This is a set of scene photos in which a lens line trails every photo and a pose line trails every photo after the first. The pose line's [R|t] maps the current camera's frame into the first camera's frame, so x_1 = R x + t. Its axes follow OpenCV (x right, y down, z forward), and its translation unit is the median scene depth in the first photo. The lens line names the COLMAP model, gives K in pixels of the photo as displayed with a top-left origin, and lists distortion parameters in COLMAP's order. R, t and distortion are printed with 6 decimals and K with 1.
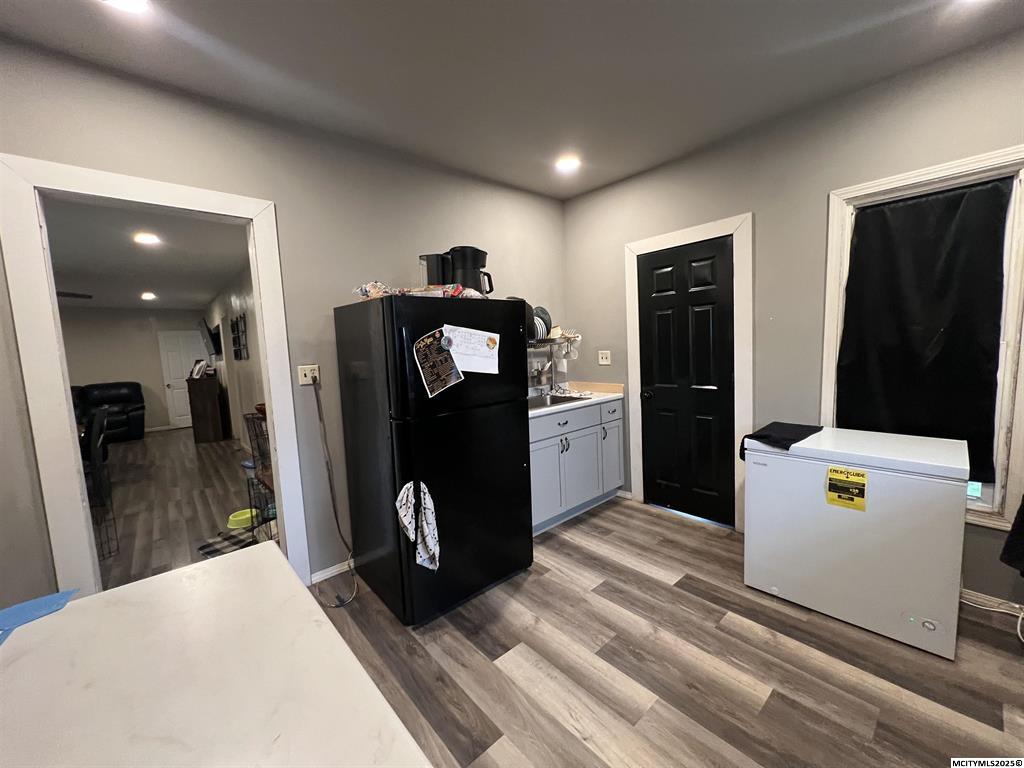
lens RADIAL K [[403.9, 0, 512.8], [0, 403.9, 383.1], [0, 0, 1]] dist [0.000053, -0.000044]
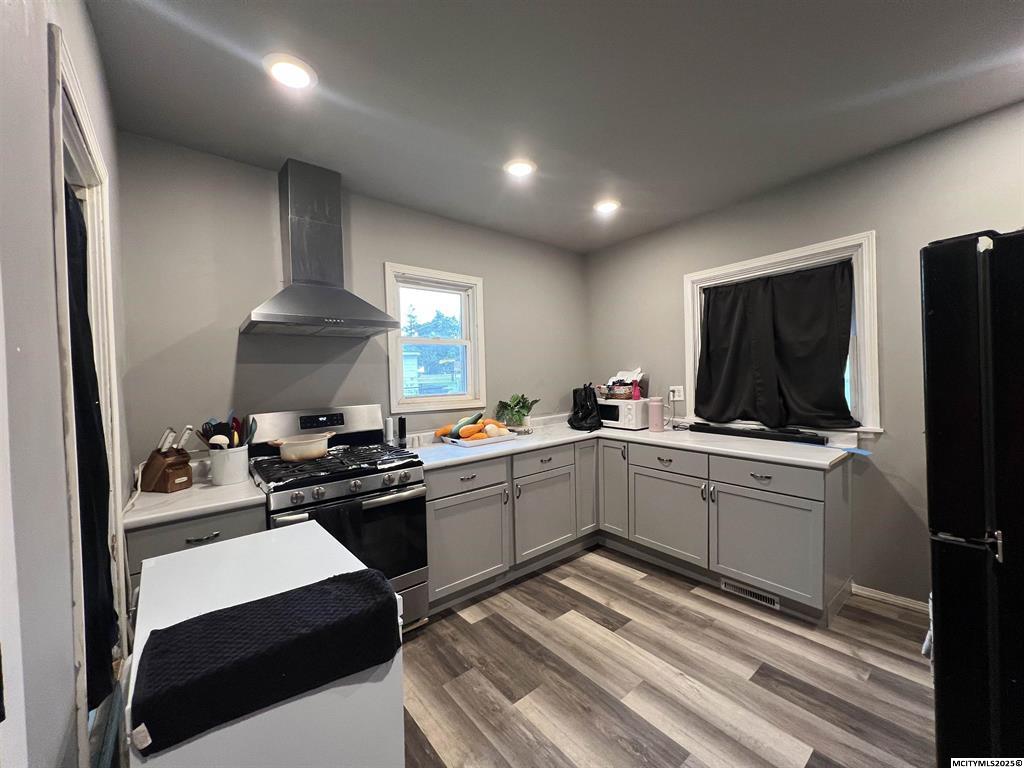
lens RADIAL K [[403.9, 0, 512.0], [0, 403.9, 381.5], [0, 0, 1]] dist [0.000053, -0.000044]
pose [[-0.996912, 0.069480, 0.036590, 0.544568], [0.073211, 0.990882, 0.113109, -0.222391], [-0.028398, 0.115439, -0.992909, 1.964847]]
